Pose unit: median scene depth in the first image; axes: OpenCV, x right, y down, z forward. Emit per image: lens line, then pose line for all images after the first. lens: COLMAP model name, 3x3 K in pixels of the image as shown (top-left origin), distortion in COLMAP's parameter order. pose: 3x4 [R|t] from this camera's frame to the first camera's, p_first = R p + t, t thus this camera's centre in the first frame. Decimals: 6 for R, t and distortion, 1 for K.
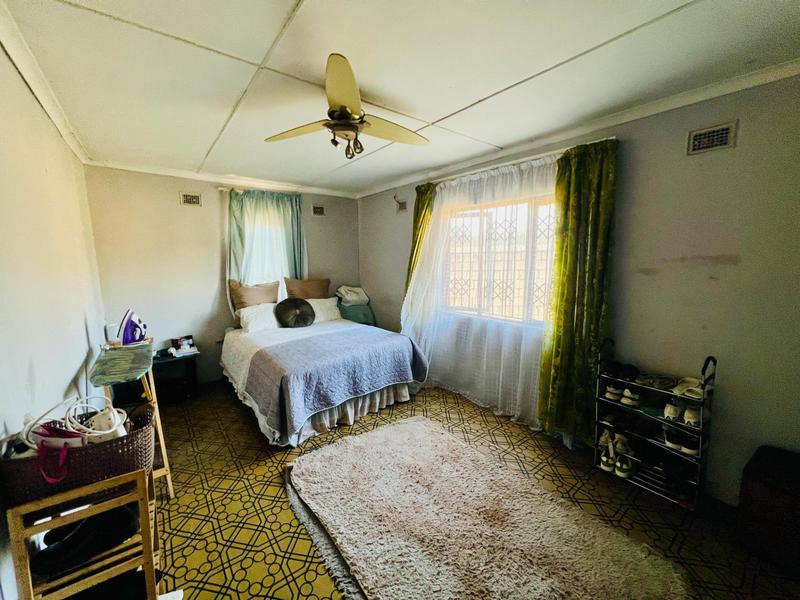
lens RADIAL K [[321.2, 0, 398.3], [0, 321.2, 298.7], [0, 0, 1]] dist [0.000073, 0.000158]
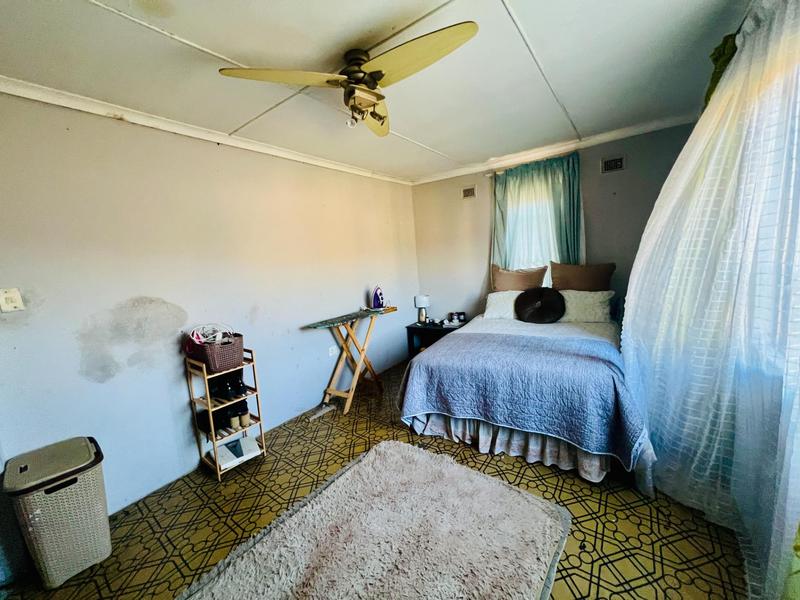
lens RADIAL K [[321.2, 0, 398.7], [0, 321.2, 298.3], [0, 0, 1]] dist [0.000073, 0.000158]
pose [[0.269647, 0.108350, -0.956844, 0.462783], [-0.052812, 0.993818, 0.097654, -0.043900], [0.961510, 0.024200, 0.273703, 0.530140]]
